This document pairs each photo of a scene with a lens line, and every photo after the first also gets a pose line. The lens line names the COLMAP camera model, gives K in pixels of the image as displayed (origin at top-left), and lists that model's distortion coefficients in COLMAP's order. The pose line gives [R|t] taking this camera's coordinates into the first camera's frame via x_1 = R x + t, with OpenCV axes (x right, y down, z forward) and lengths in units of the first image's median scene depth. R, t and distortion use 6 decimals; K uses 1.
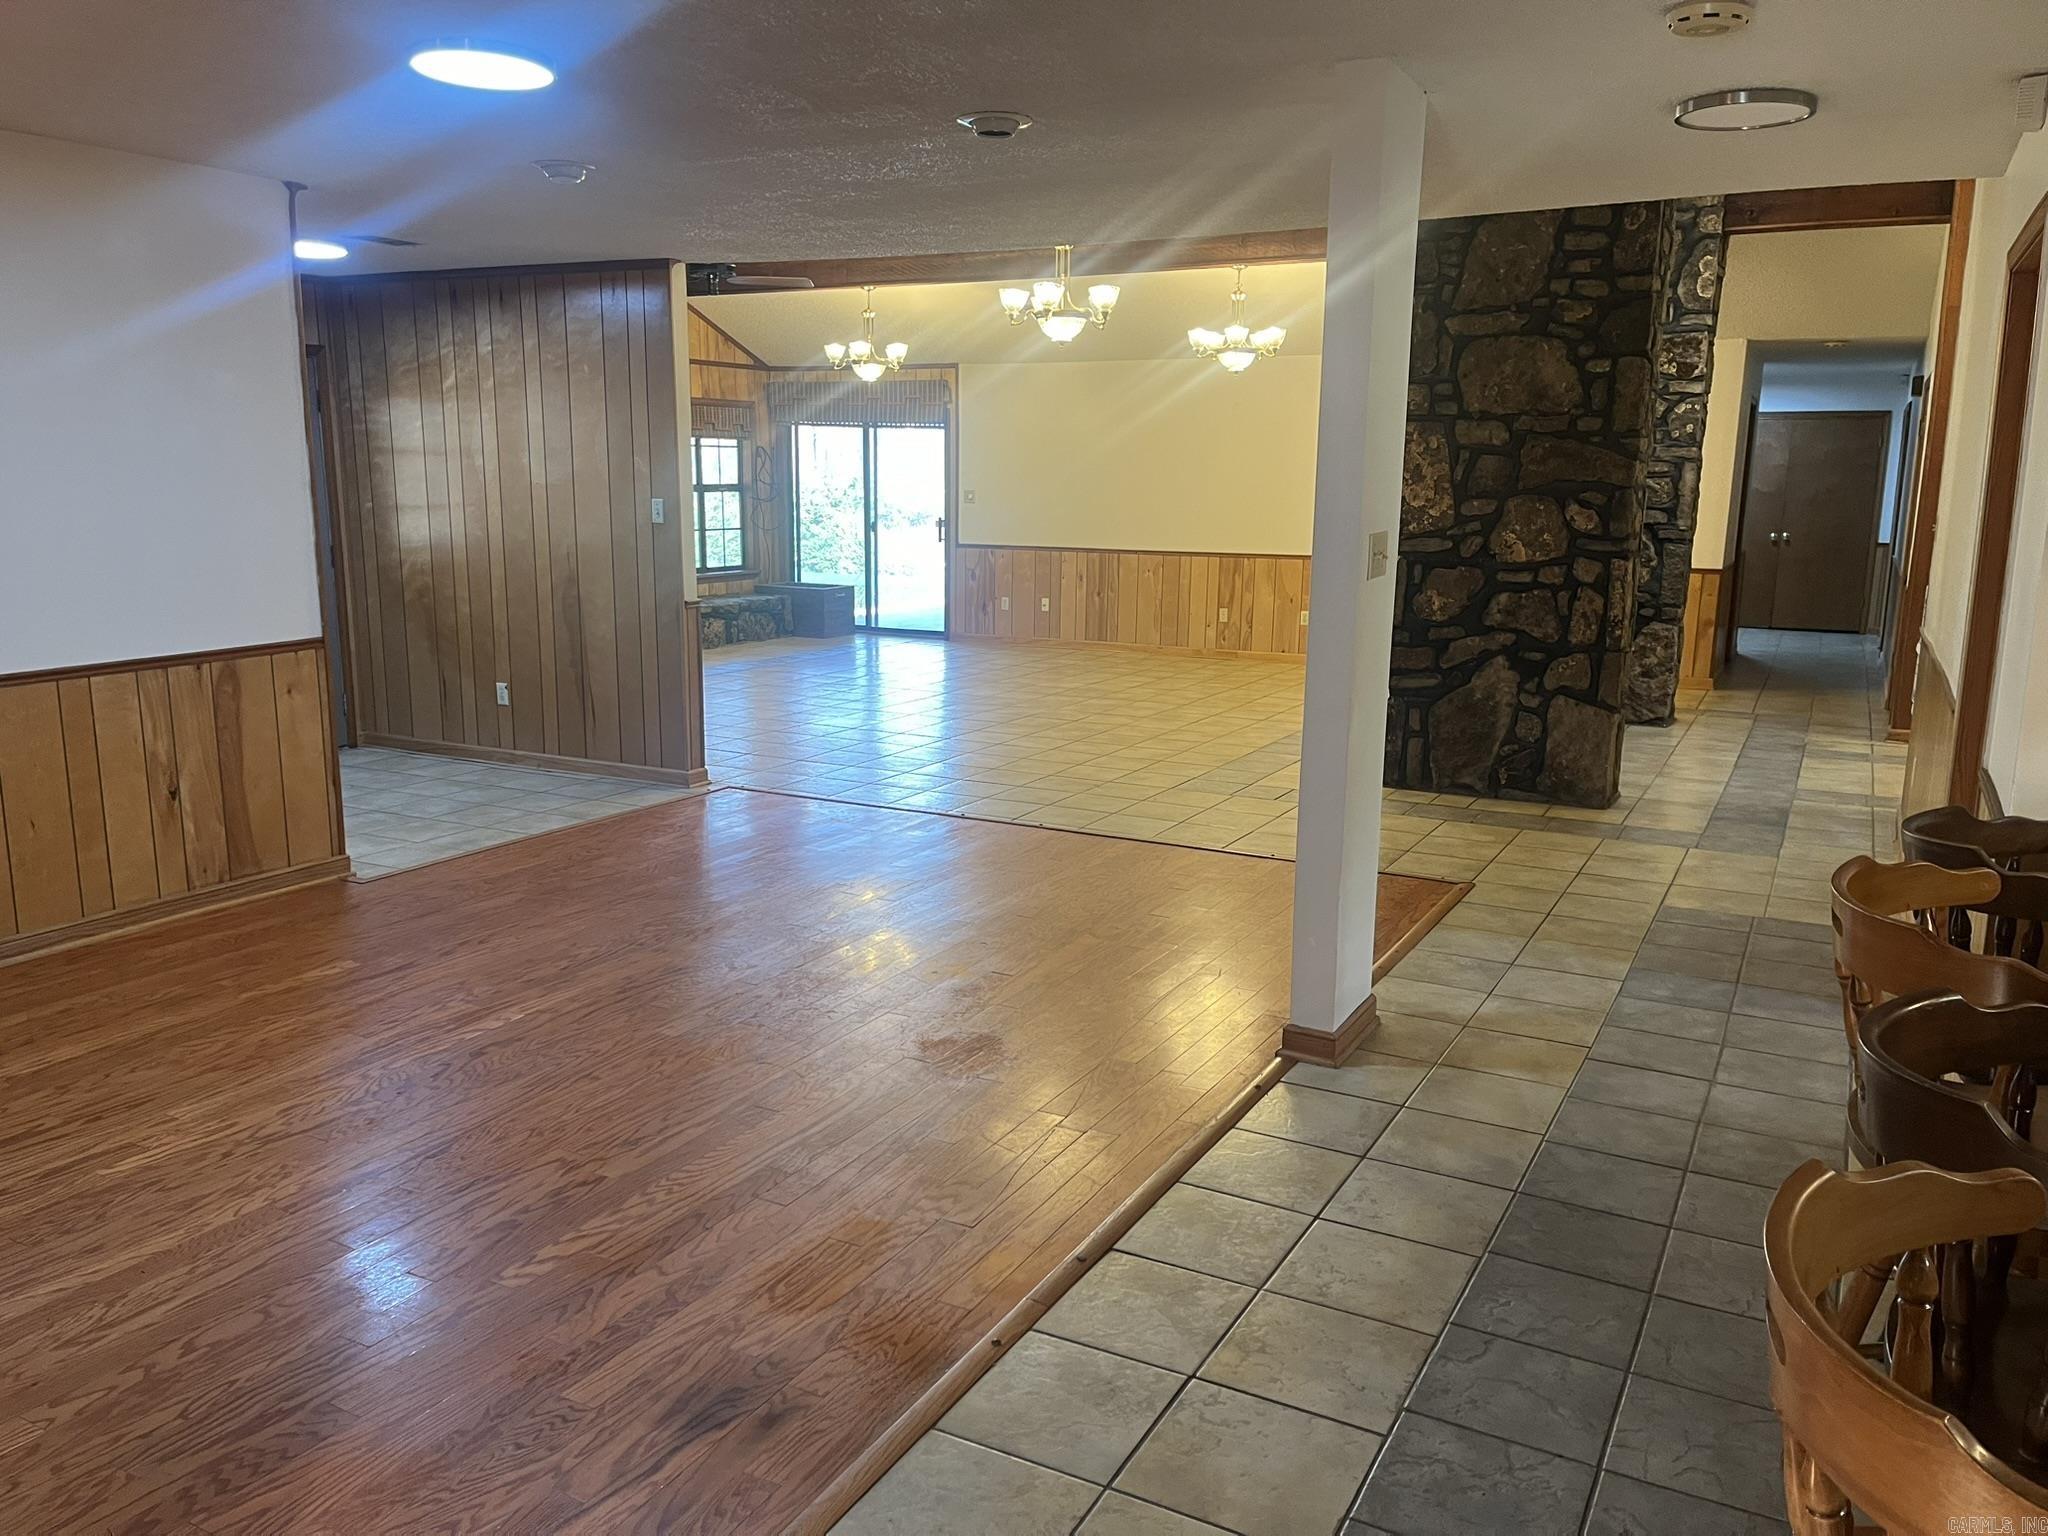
lens RADIAL K [[1547.1, 0, 1029.4], [0, 1547.1, 775.3], [0, 0, 1]] dist [0.077124, -0.089710]
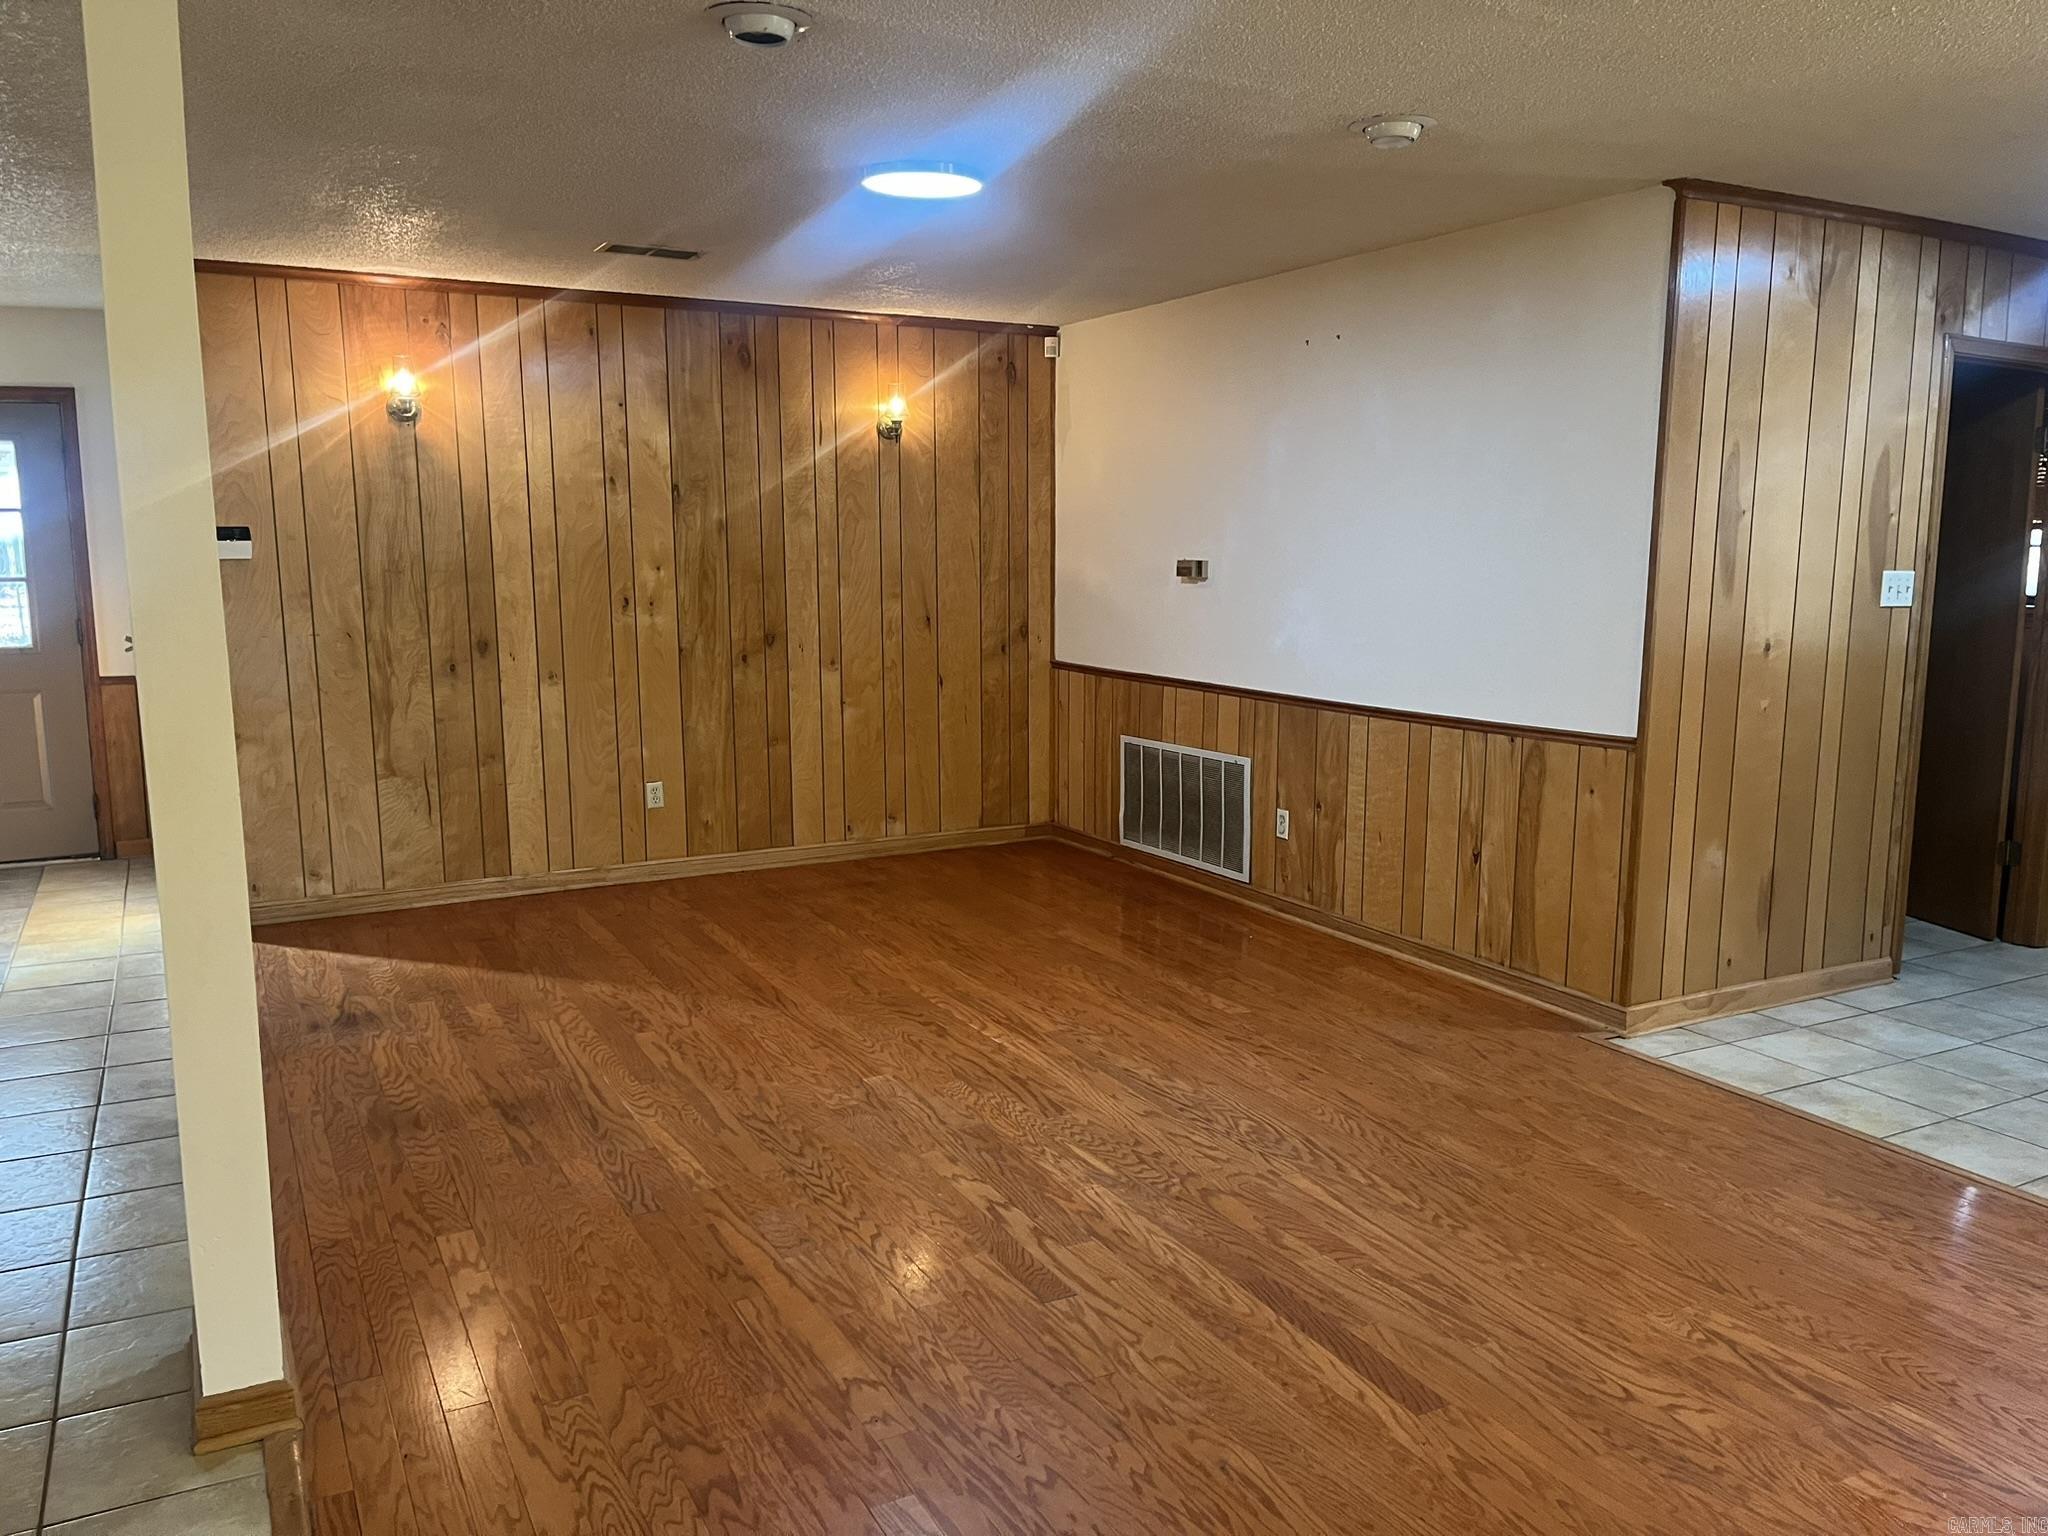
lens RADIAL K [[1547.1, 0, 1029.4], [0, 1547.1, 775.3], [0, 0, 1]] dist [0.077124, -0.089710]
pose [[-0.557403, 0.116028, -0.822095, 0.427136], [-0.165812, 0.954681, 0.247167, -0.237502], [0.813516, 0.274085, -0.512903, 1.270169]]
